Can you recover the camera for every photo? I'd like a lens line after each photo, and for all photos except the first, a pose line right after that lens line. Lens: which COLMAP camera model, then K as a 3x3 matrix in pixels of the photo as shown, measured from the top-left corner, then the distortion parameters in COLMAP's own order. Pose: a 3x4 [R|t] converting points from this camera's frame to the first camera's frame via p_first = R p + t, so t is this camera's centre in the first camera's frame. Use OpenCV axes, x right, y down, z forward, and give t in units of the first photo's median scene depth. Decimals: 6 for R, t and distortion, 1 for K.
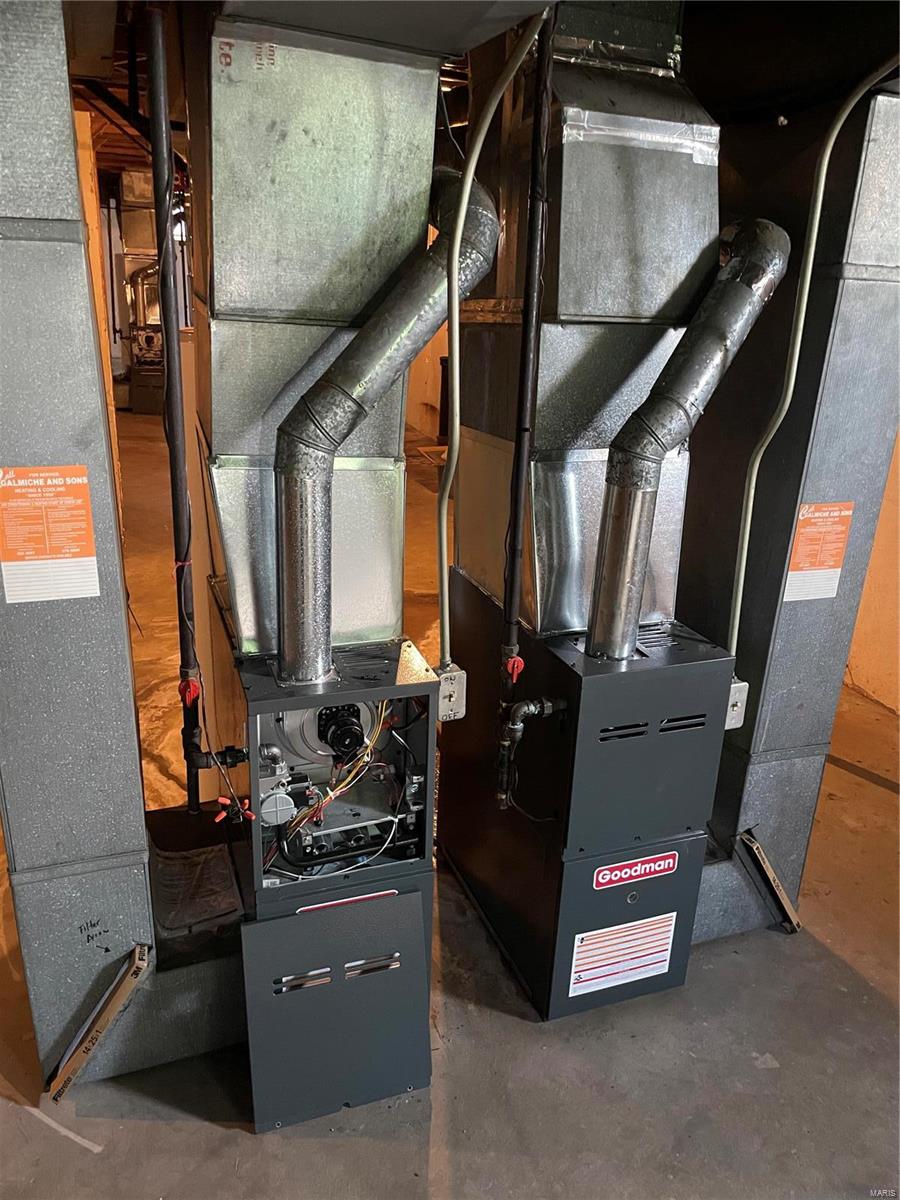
lens RADIAL K [[932.8, 0, 452.2], [0, 932.8, 599.4], [0, 0, 1]] dist [0.045195, -0.007349]
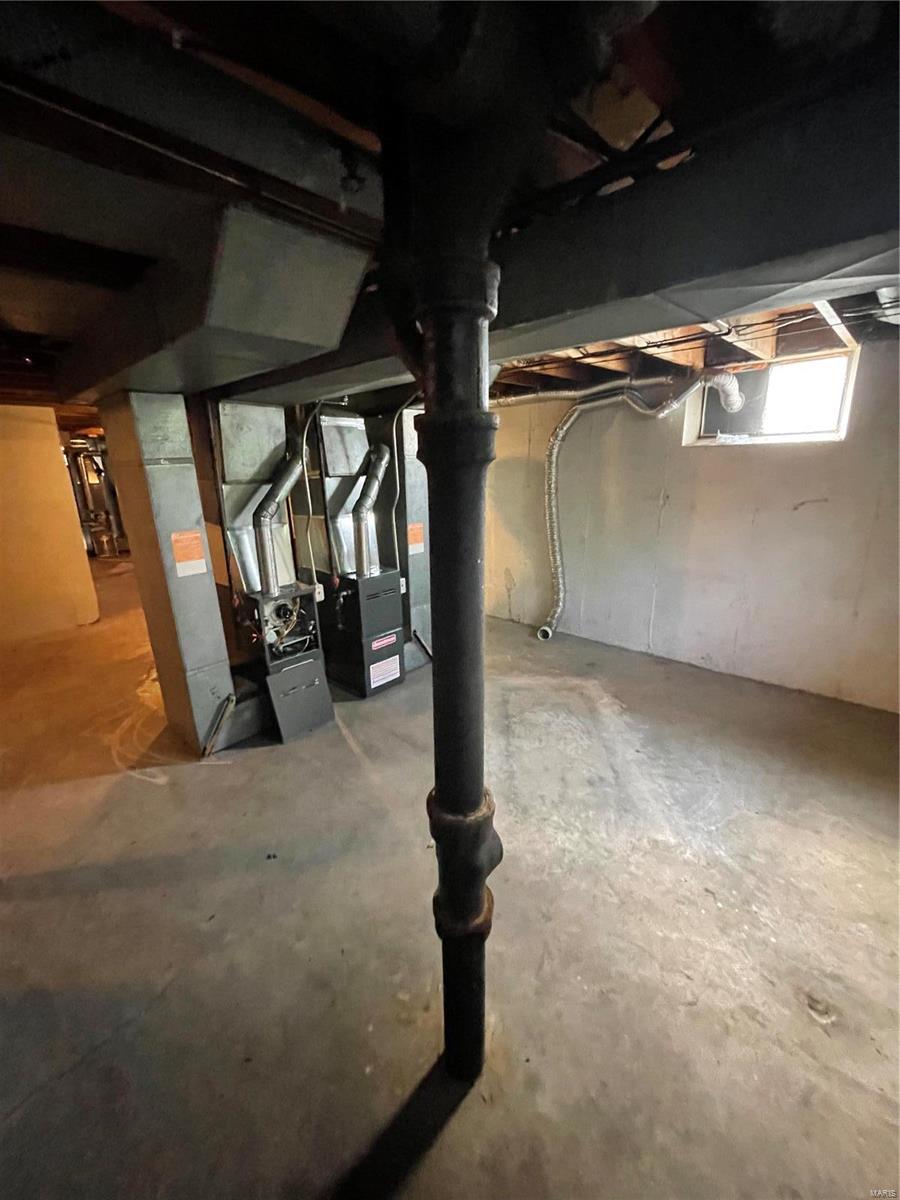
lens RADIAL K [[484.9, 0, 447.6], [0, 484.9, 599.8], [0, 0, 1]] dist [-0.000160, -0.000046]
pose [[0.898236, -0.183033, 0.399588, -0.265801], [0.206804, 0.978238, -0.016789, 0.237993], [-0.387820, 0.097717, 0.916541, -0.671116]]
